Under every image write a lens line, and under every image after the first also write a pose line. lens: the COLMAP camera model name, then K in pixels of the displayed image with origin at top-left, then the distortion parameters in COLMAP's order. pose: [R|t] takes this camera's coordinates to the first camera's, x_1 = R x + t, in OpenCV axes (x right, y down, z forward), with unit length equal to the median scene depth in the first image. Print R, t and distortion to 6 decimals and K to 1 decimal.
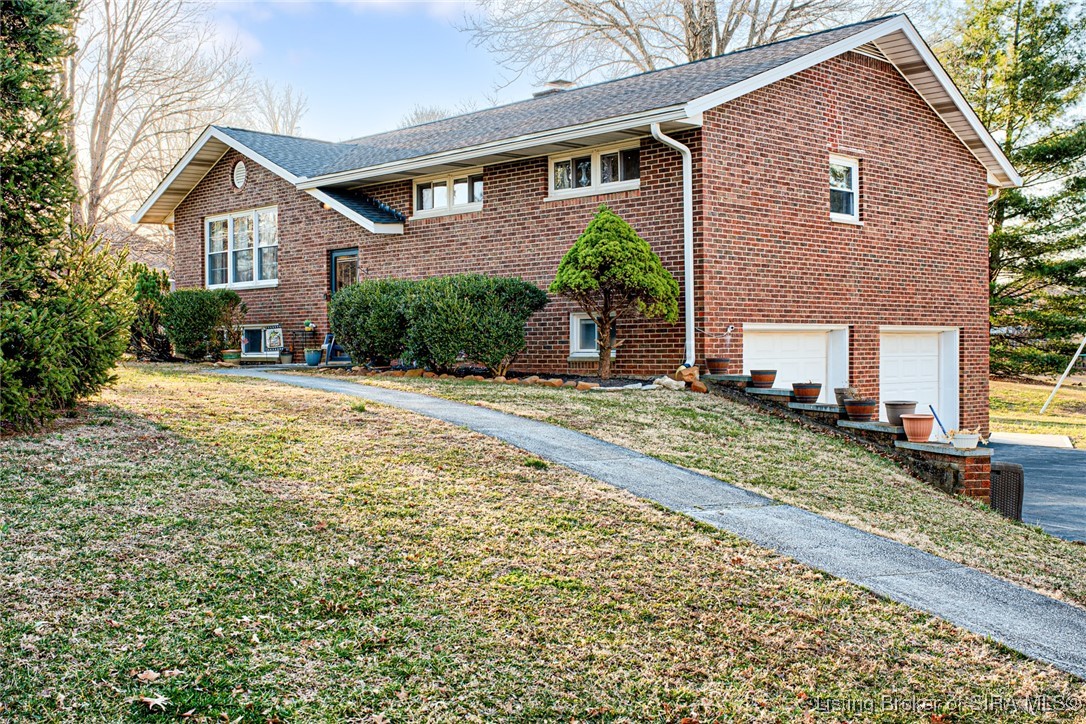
lens RADIAL K [[1172.5, 0, 543.0], [0, 1172.5, 362.0], [0, 0, 1]] dist [0.067584, -0.004511]
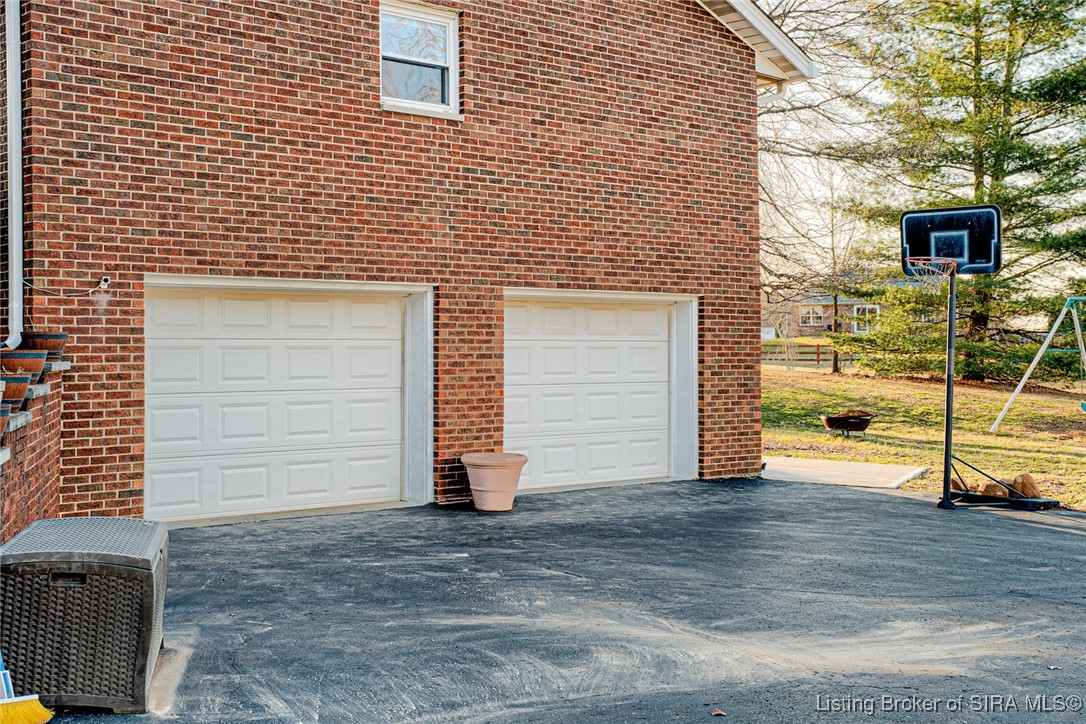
lens RADIAL K [[1344.3, 0, 543.0], [0, 1344.3, 362.0], [0, 0, 1]] dist [0.009944, 0.053236]
pose [[0.998314, -0.002432, -0.058001, 0.341430], [0.001844, 0.999946, -0.010186, 0.014345], [0.058023, 0.010062, 0.998265, 0.306131]]
